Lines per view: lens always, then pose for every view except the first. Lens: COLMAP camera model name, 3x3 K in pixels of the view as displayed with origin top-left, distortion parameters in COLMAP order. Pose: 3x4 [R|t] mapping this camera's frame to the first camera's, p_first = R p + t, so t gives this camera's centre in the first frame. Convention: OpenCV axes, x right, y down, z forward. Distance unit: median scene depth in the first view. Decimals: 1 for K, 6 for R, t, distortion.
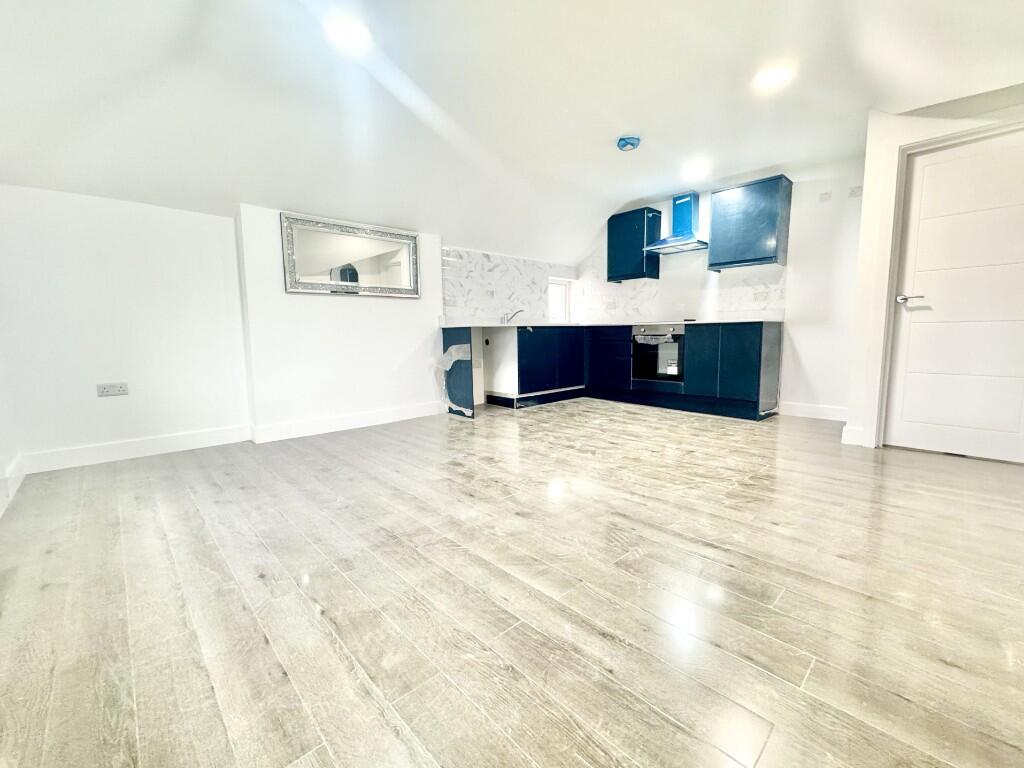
lens RADIAL K [[430.4, 0, 515.7], [0, 430.4, 383.6], [0, 0, 1]] dist [-0.000723, -0.000009]
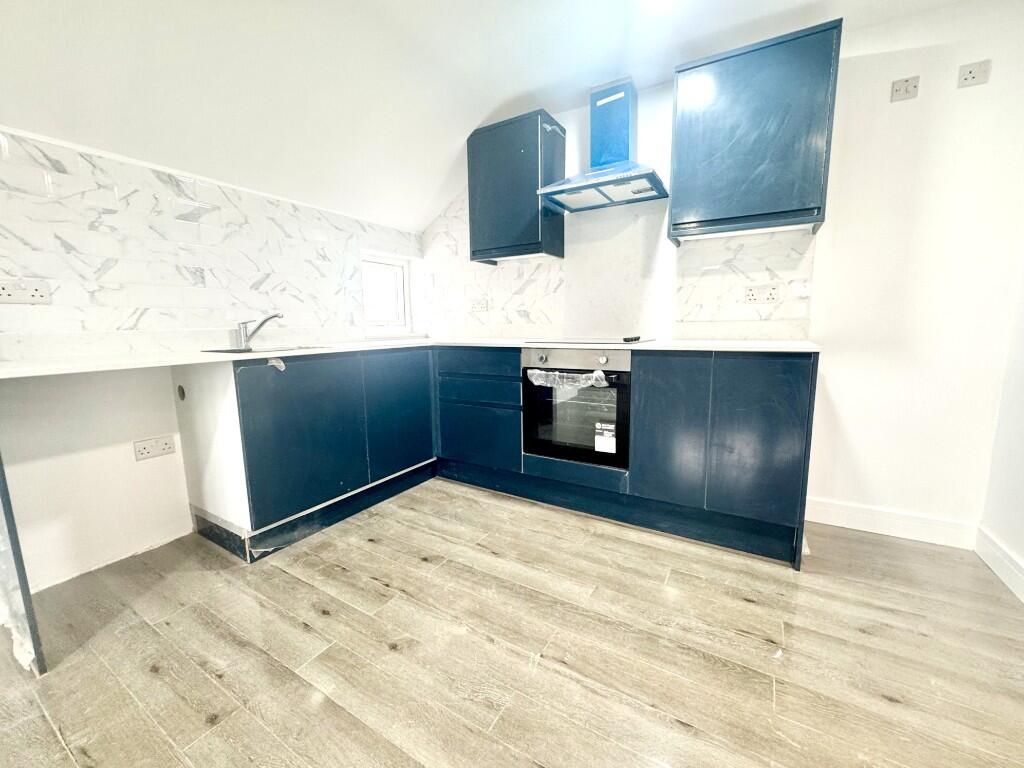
lens RADIAL K [[415.2, 0, 512.0], [0, 415.2, 384.0], [0, 0, 1]] dist [-0.002427, -0.000264]
pose [[0.964332, -0.036532, 0.262163, 0.145741], [0.030590, 0.999175, 0.026712, -0.114948], [-0.262923, -0.017740, 0.964654, 0.586451]]
